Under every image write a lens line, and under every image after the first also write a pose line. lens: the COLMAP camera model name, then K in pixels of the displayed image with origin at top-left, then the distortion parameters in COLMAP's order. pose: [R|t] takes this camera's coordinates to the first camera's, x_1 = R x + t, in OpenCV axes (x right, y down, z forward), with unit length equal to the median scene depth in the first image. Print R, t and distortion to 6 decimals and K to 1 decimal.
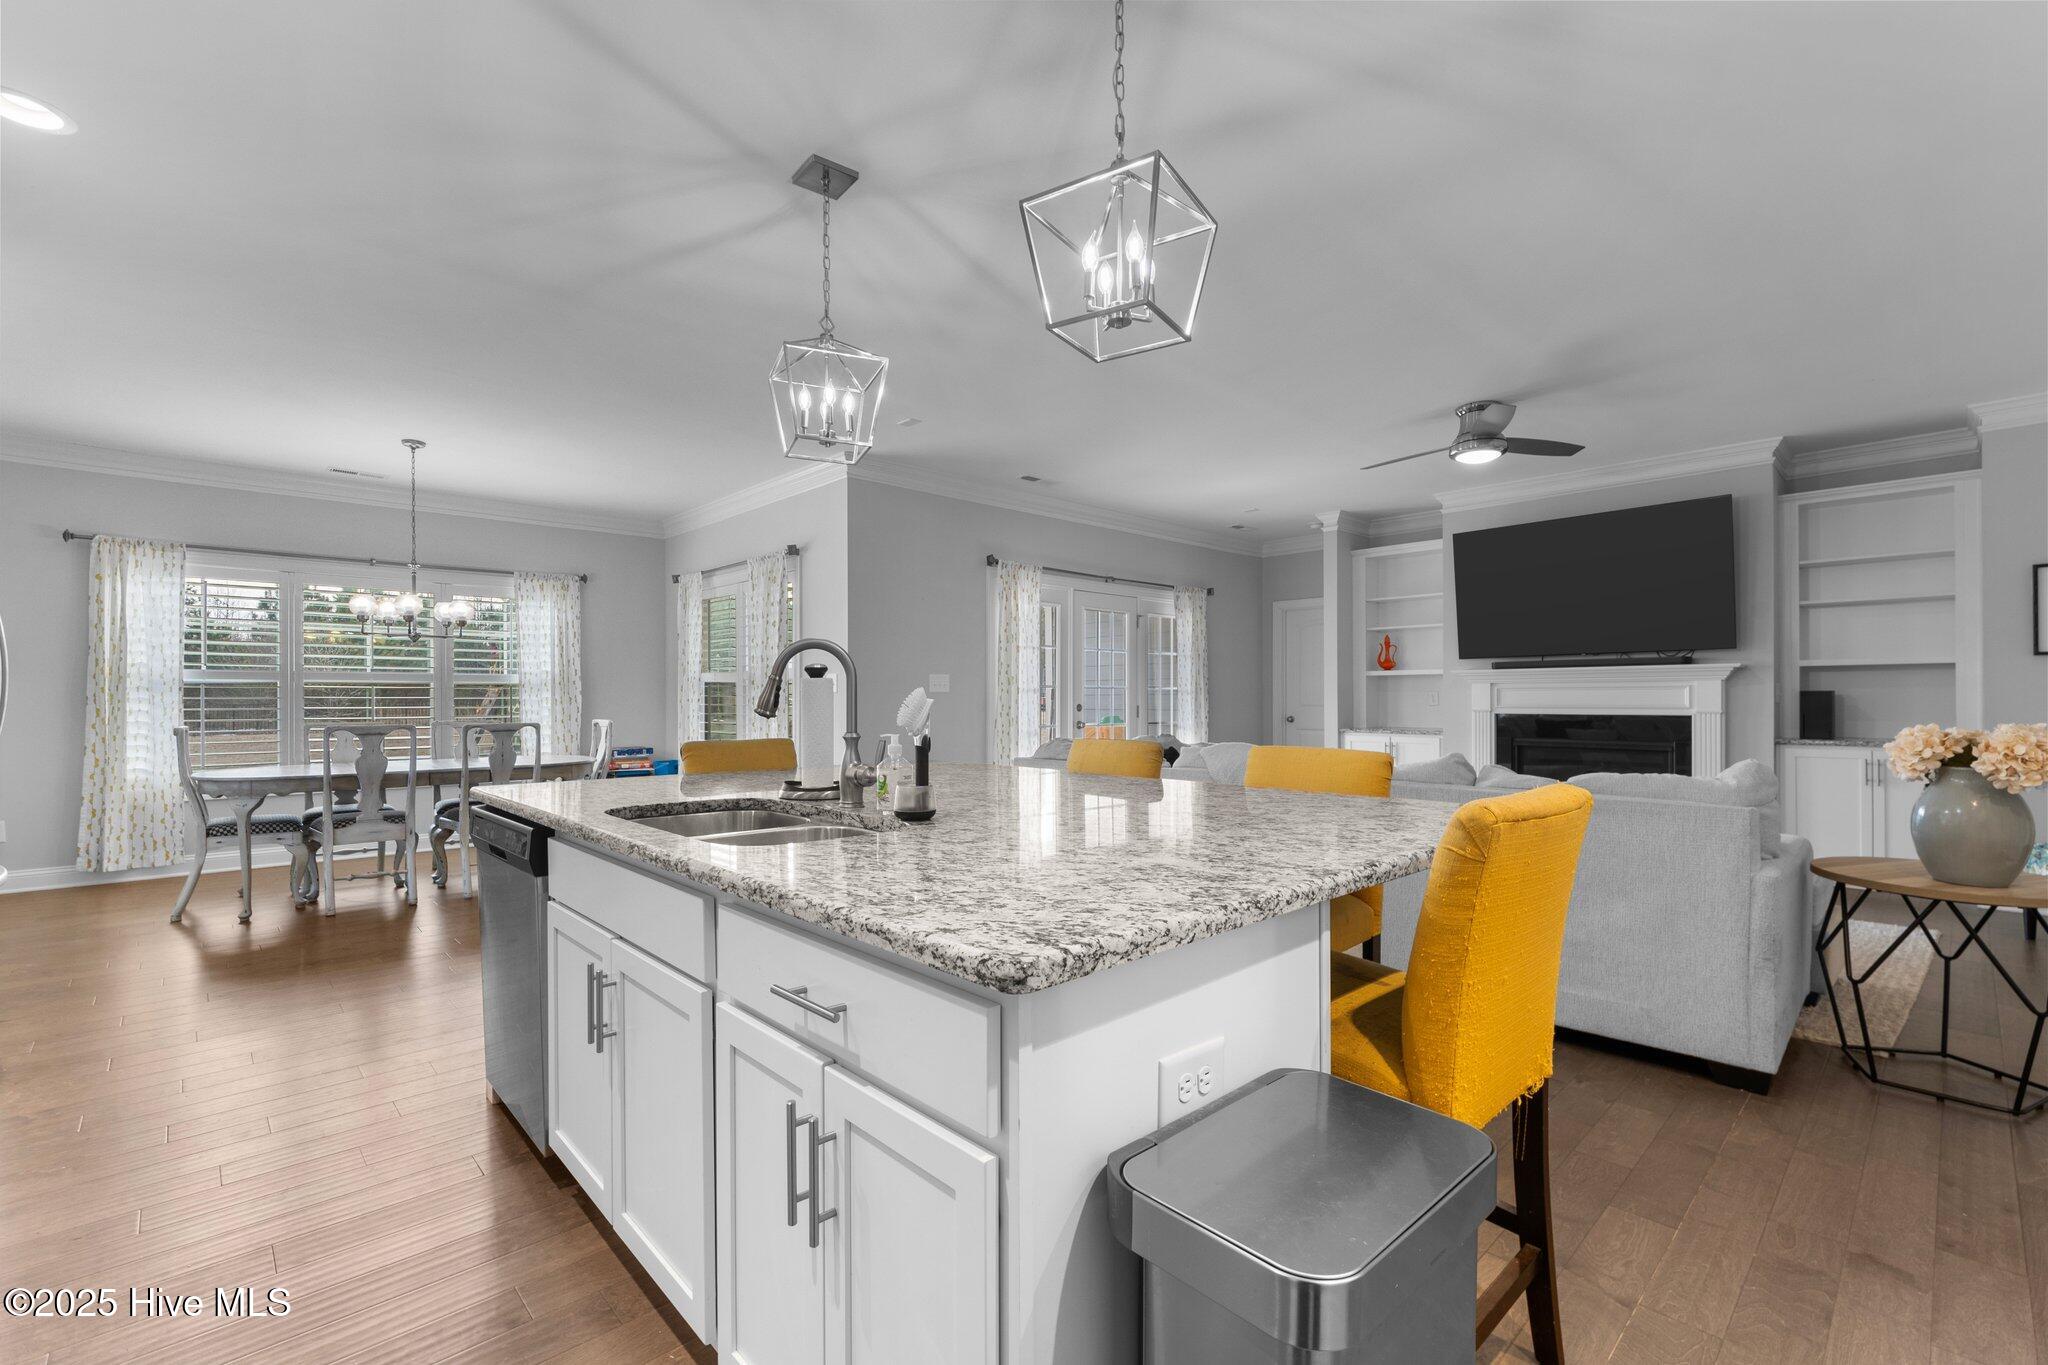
lens RADIAL K [[889.0, 0, 1019.7], [0, 889.0, 698.0], [0, 0, 1]] dist [-0.002448, 0.000518]
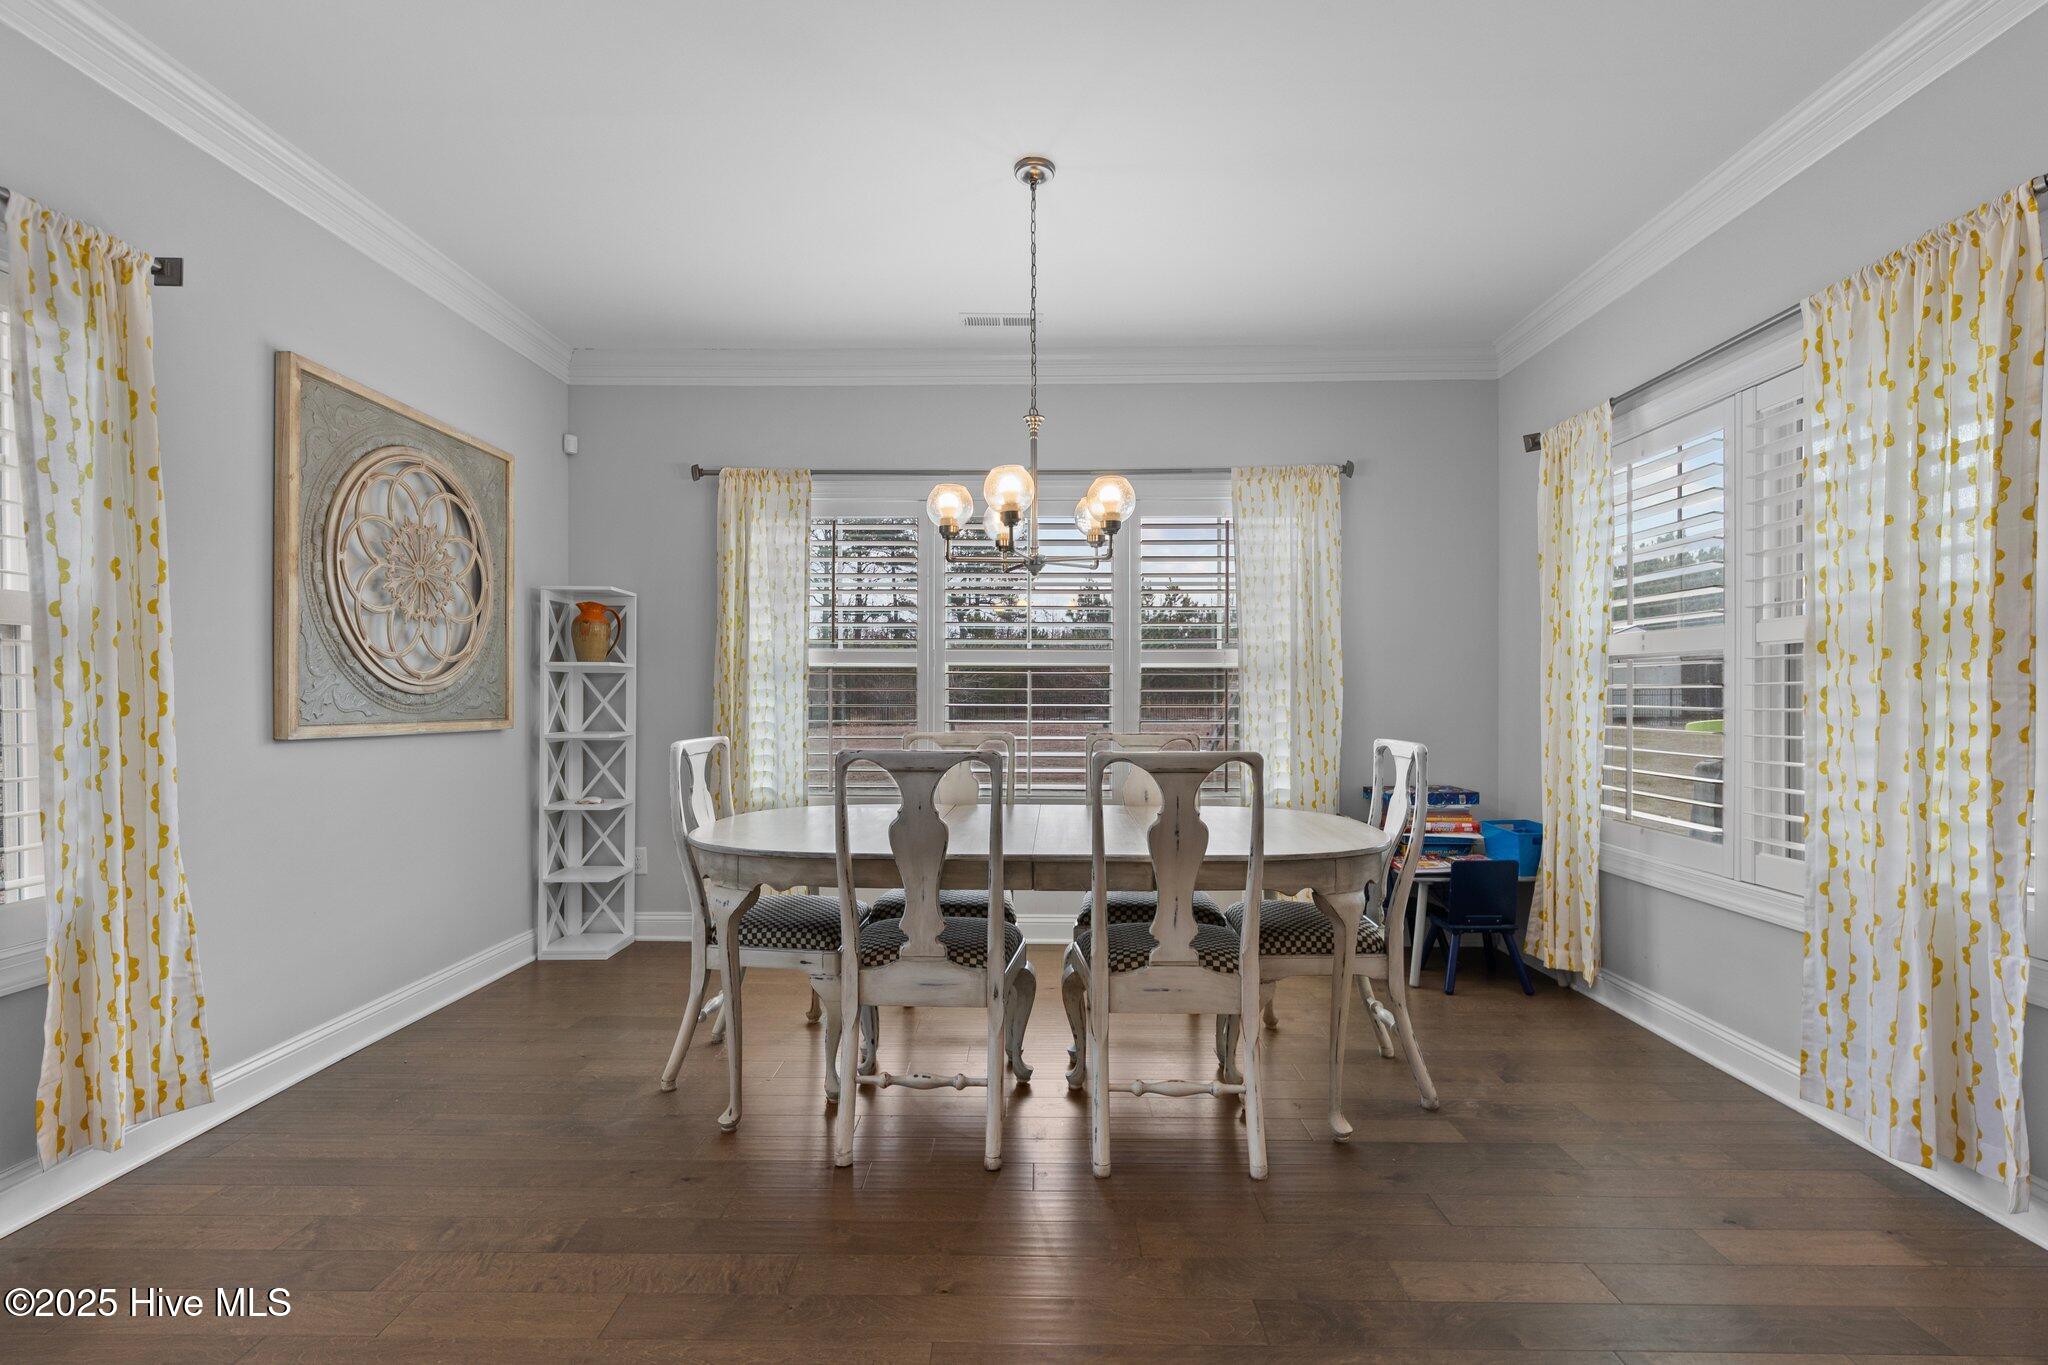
lens RADIAL K [[922.2, 0, 1023.9], [0, 922.2, 696.4], [0, 0, 1]] dist [0.000866, -0.000307]
pose [[0.718388, 0.005266, -0.695622, -0.315250], [-0.003286, 0.999986, 0.004177, 0.001869], [0.695634, -0.000715, 0.718396, 0.601419]]
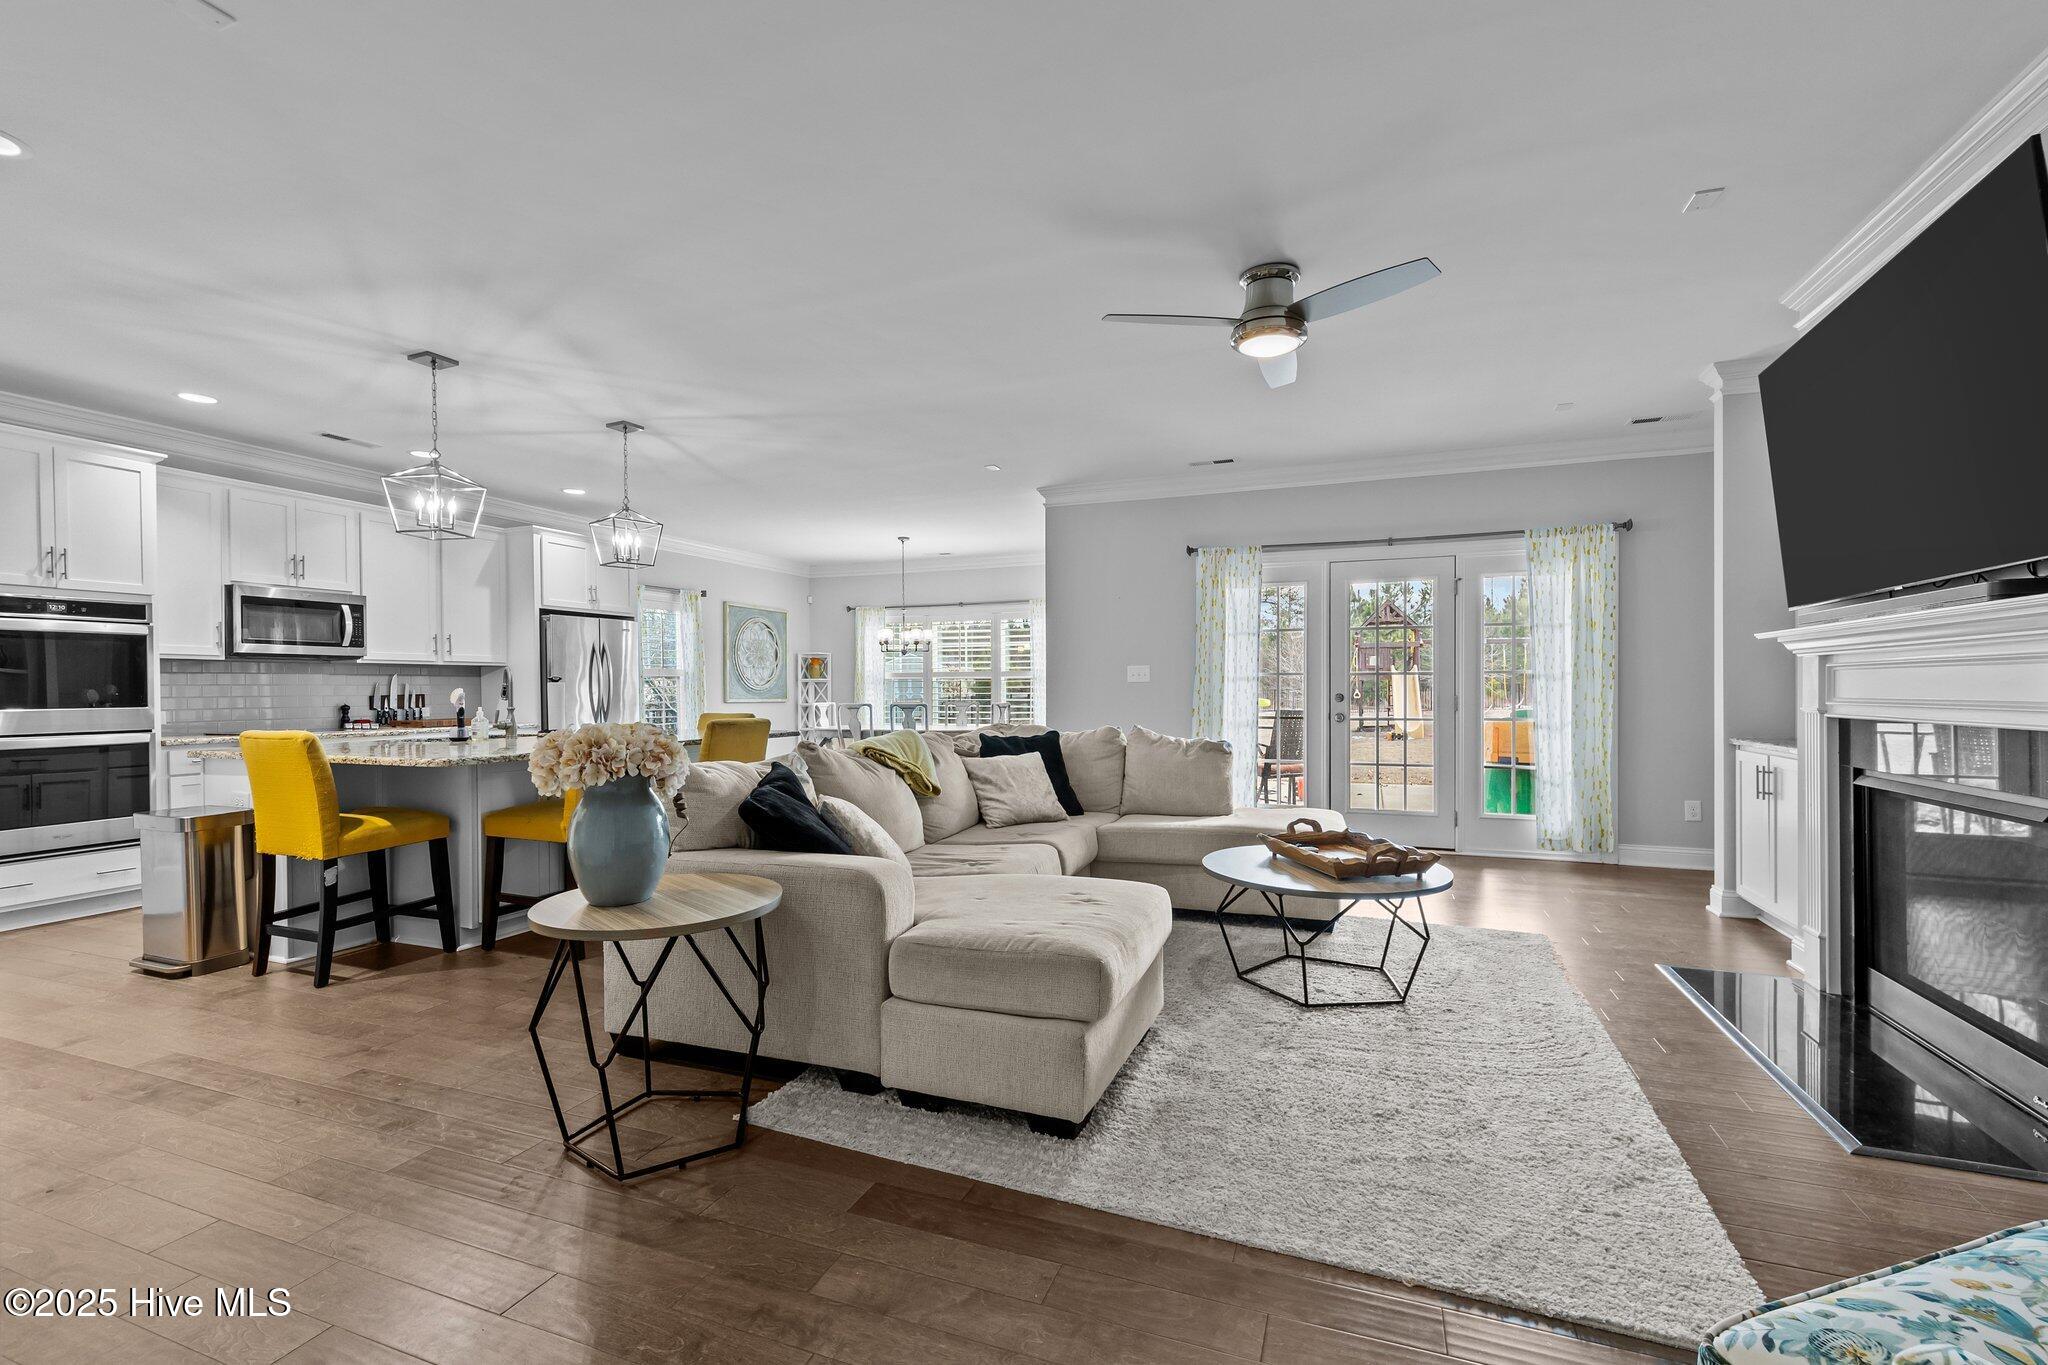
lens RADIAL K [[889.0, 0, 1019.0], [0, 889.0, 694.1], [0, 0, 1]] dist [-0.002448, 0.000518]
pose [[0.433704, 0.006209, -0.901034, 0.913191], [0.004743, 0.999947, 0.009174, -0.002386], [0.901043, -0.008252, 0.433651, 0.437271]]
